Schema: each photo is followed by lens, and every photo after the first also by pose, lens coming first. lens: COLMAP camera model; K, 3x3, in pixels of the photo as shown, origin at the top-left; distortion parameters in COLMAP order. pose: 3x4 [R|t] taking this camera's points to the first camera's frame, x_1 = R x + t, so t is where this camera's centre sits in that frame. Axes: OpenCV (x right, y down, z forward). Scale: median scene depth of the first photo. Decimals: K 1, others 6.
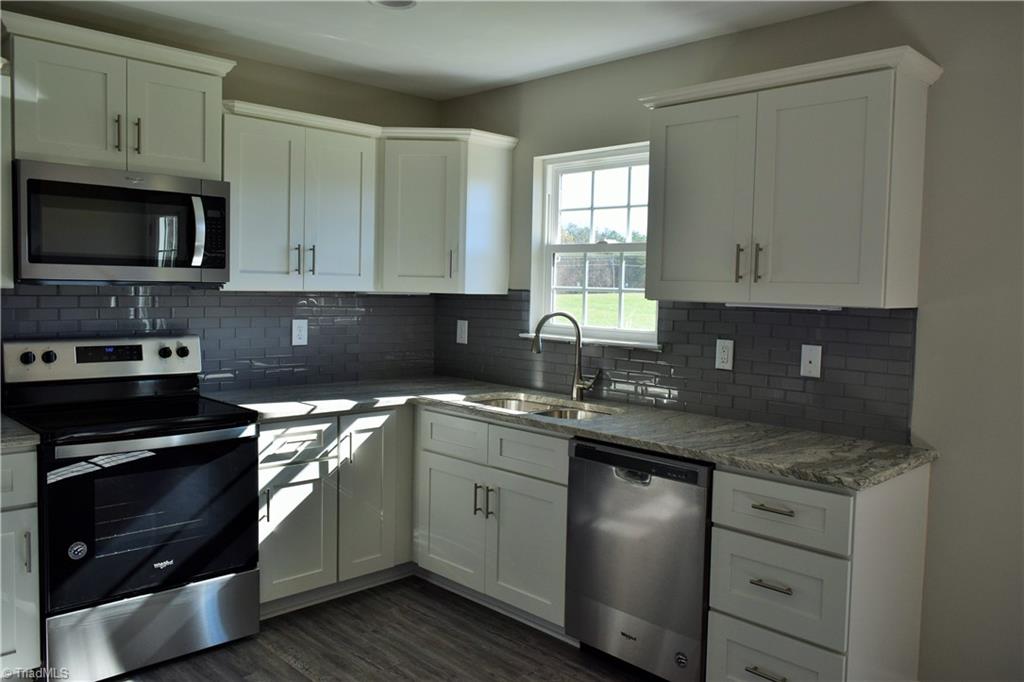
lens RADIAL K [[798.6, 0, 509.2], [0, 798.6, 333.6], [0, 0, 1]] dist [-0.012316, 0.009094]
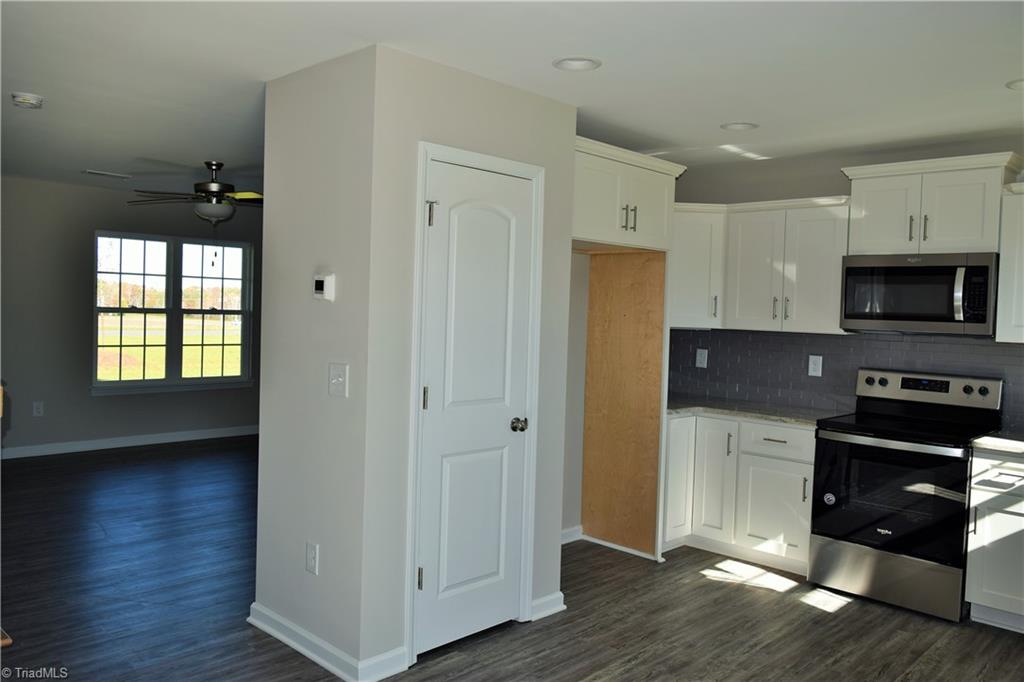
lens RADIAL K [[798.6, 0, 508.3], [0, 798.6, 342.6], [0, 0, 1]] dist [-0.012316, 0.009094]
pose [[0.020773, 0.021197, -0.999559, 0.872679], [-0.100977, 0.994707, 0.018996, -0.001327], [0.994672, 0.100538, 0.022803, 0.252803]]
